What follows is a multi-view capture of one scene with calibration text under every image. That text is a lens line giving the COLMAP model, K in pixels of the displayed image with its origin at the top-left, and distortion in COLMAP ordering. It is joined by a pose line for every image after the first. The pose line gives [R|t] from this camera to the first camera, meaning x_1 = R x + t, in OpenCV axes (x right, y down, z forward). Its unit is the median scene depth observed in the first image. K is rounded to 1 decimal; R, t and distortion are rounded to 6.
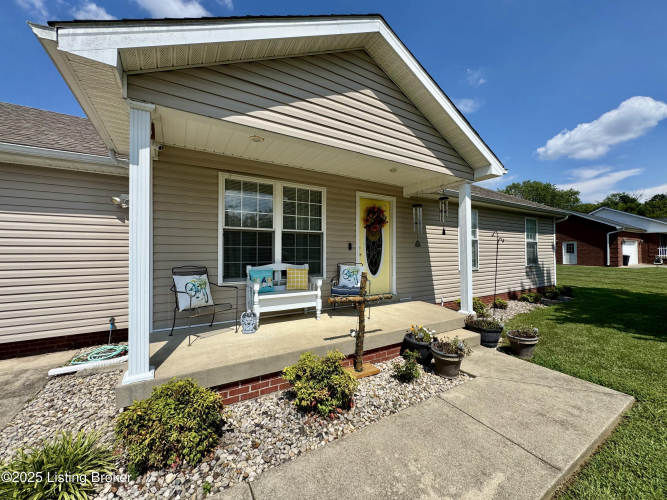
lens RADIAL K [[265.1, 0, 332.0], [0, 265.1, 250.1], [0, 0, 1]] dist [-0.000666, 0.000080]
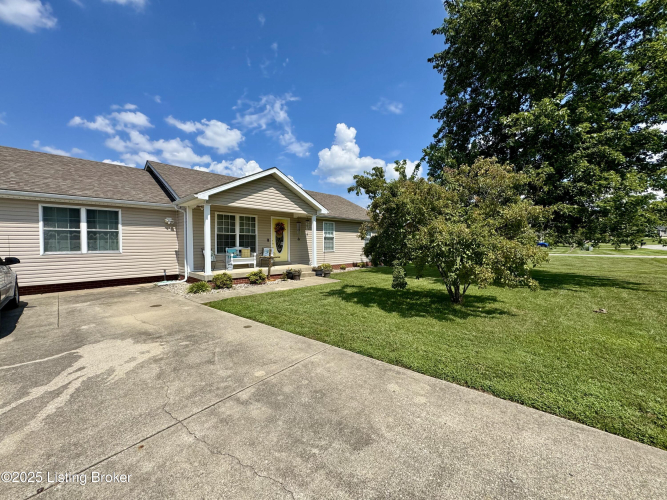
lens RADIAL K [[265.1, 0, 332.2], [0, 265.1, 249.1], [0, 0, 1]] dist [-0.000666, 0.000080]
pose [[0.967046, -0.005689, 0.254540, 0.018887], [-0.001498, 0.999606, 0.028035, -0.001609], [-0.254599, -0.027493, 0.966656, -1.402974]]
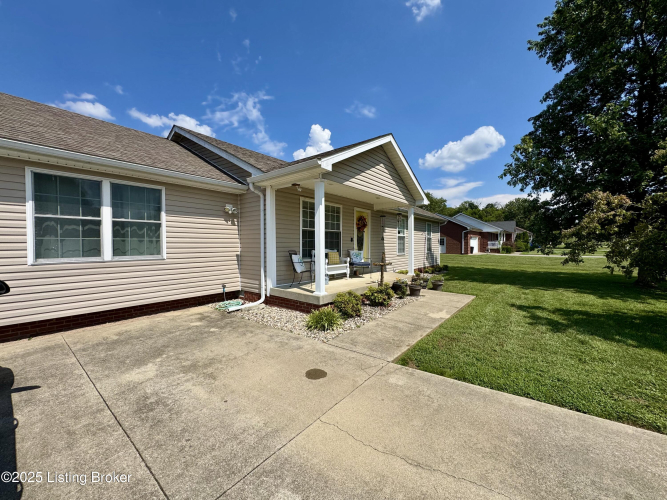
lens RADIAL K [[265.1, 0, 330.4], [0, 265.1, 250.0], [0, 0, 1]] dist [-0.000666, 0.000080]
pose [[0.939641, -0.005097, 0.342123, -0.642675], [-0.004291, 0.999635, 0.026676, 0.007610], [-0.342134, -0.026534, 0.939276, -0.553103]]
